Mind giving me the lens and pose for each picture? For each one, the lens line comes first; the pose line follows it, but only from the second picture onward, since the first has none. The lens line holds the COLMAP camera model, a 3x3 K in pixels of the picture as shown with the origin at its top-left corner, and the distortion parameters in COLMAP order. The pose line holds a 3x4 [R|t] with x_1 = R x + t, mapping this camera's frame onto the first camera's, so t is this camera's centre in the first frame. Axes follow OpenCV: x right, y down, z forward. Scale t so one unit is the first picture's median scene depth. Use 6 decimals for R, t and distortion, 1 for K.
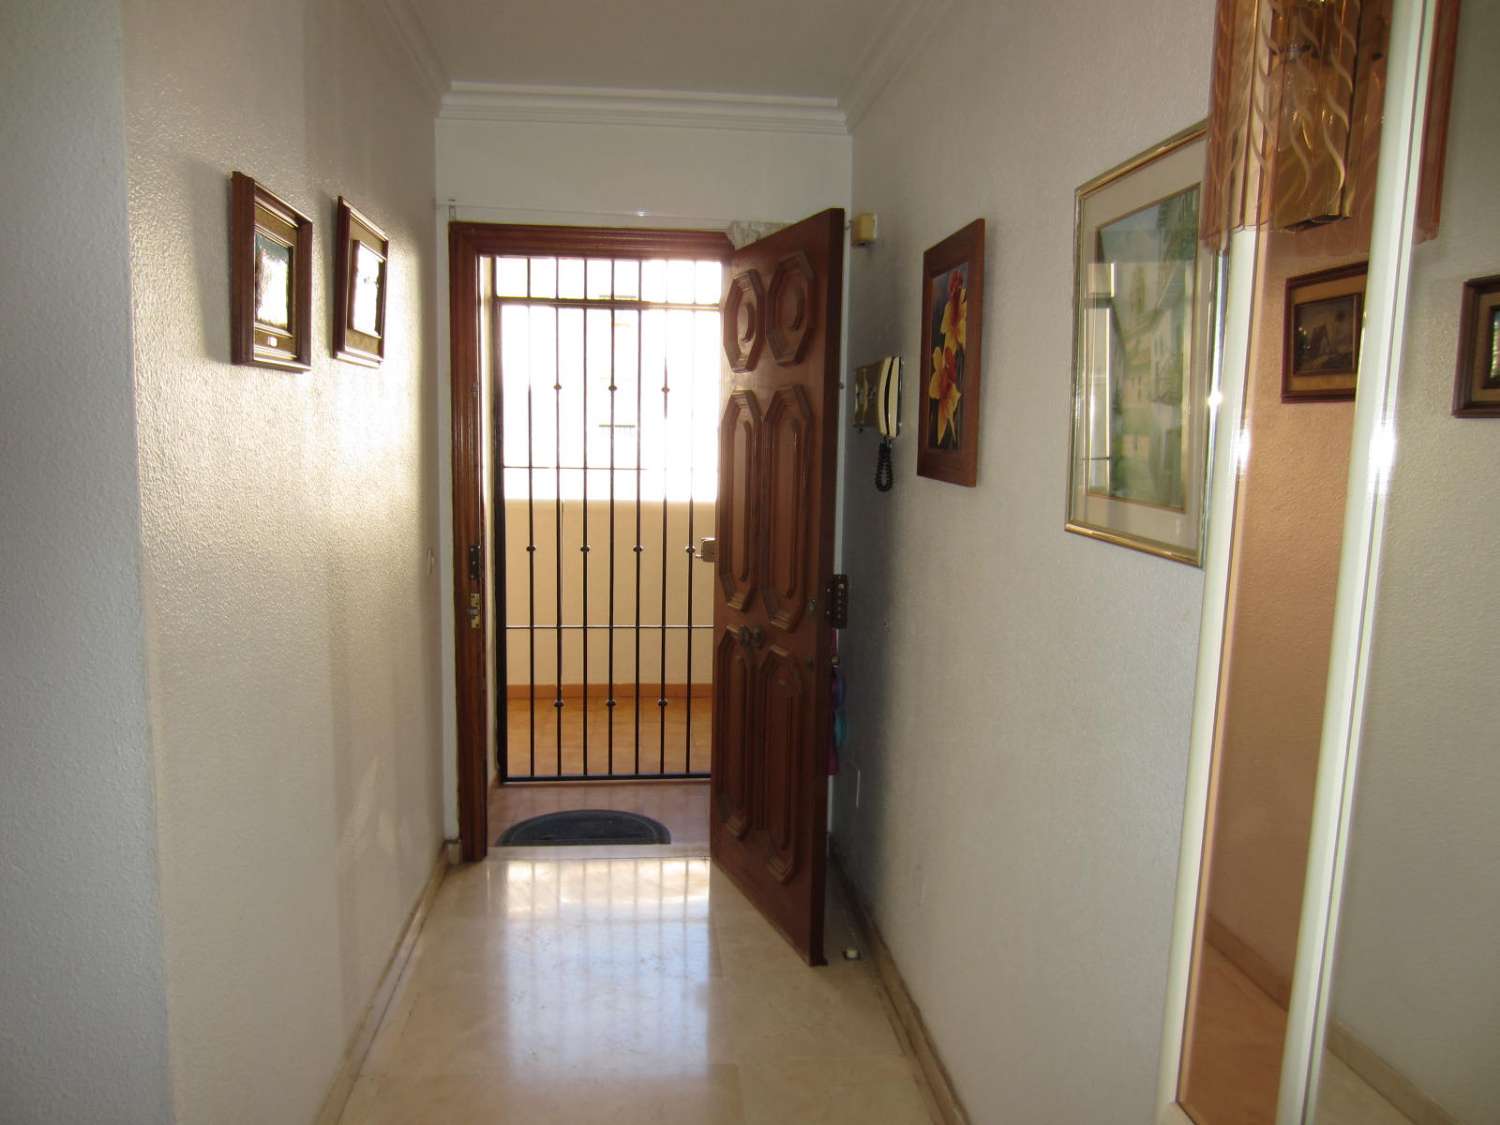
lens RADIAL K [[1049.5, 0, 755.0], [0, 1049.5, 560.7], [0, 0, 1]] dist [-0.045721, 0.016127]
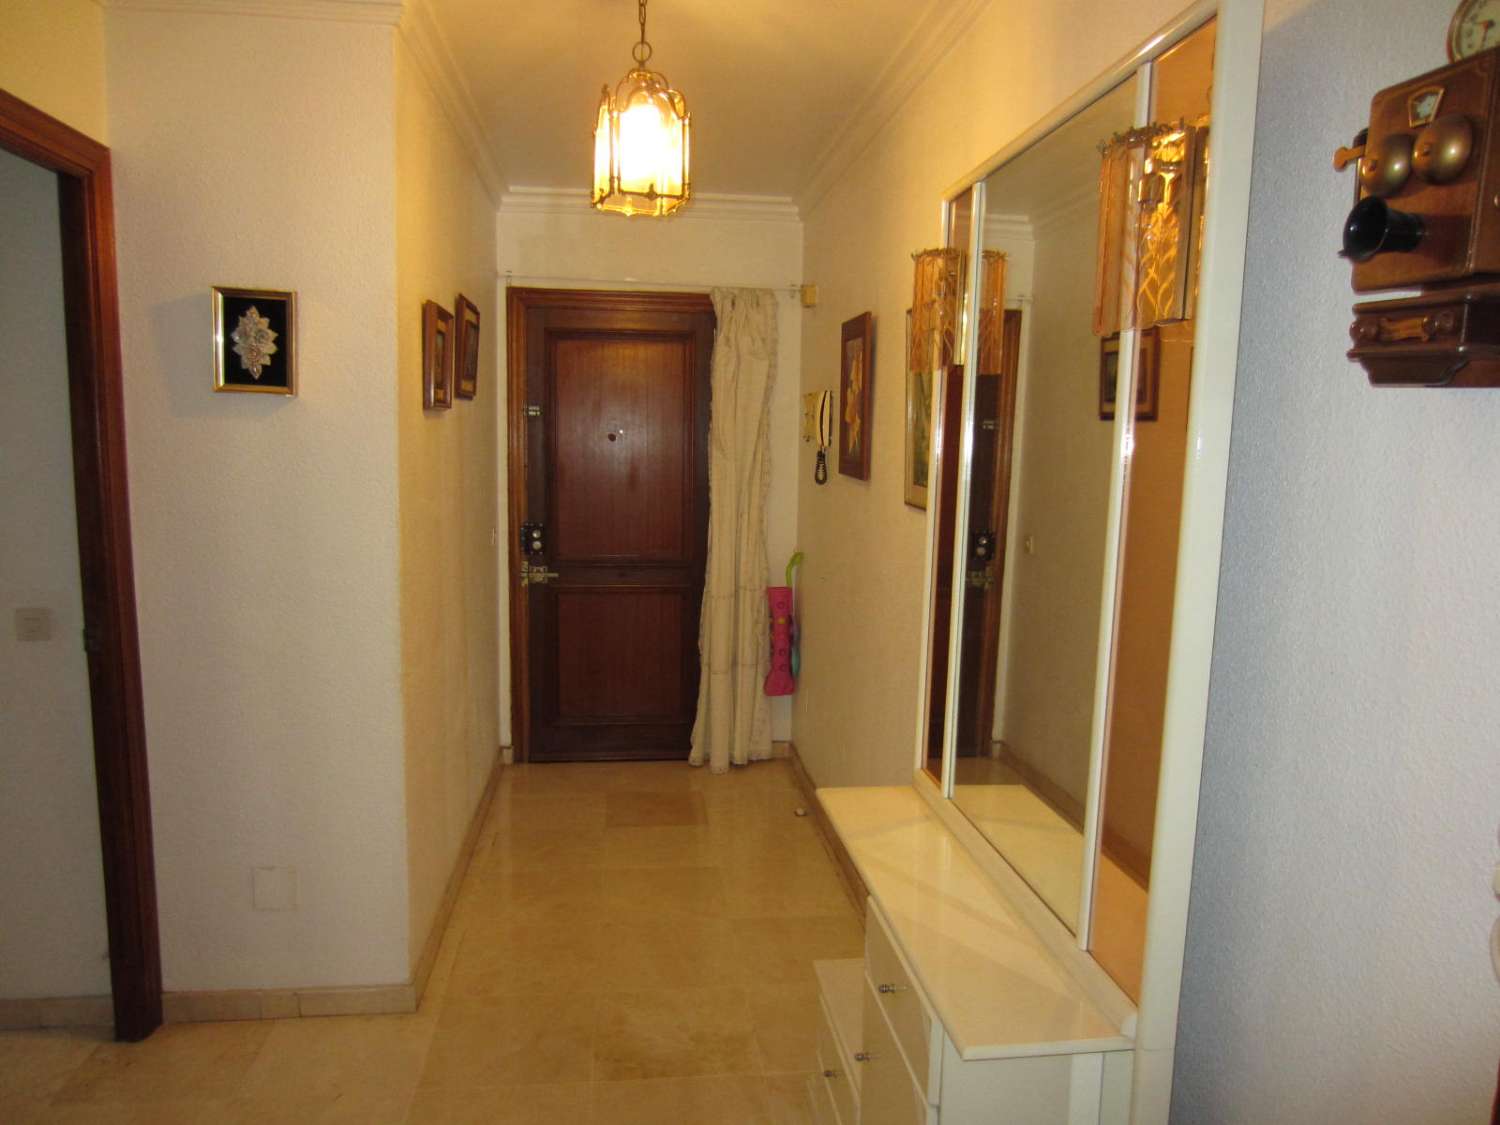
lens RADIAL K [[1049.5, 0, 745.1], [0, 1049.5, 559.1], [0, 0, 1]] dist [-0.045721, 0.016127]
pose [[0.999986, -0.001962, 0.004978, 0.011195], [0.001969, 0.999997, -0.001369, 0.035317], [-0.004975, 0.001379, 0.999987, -0.407374]]
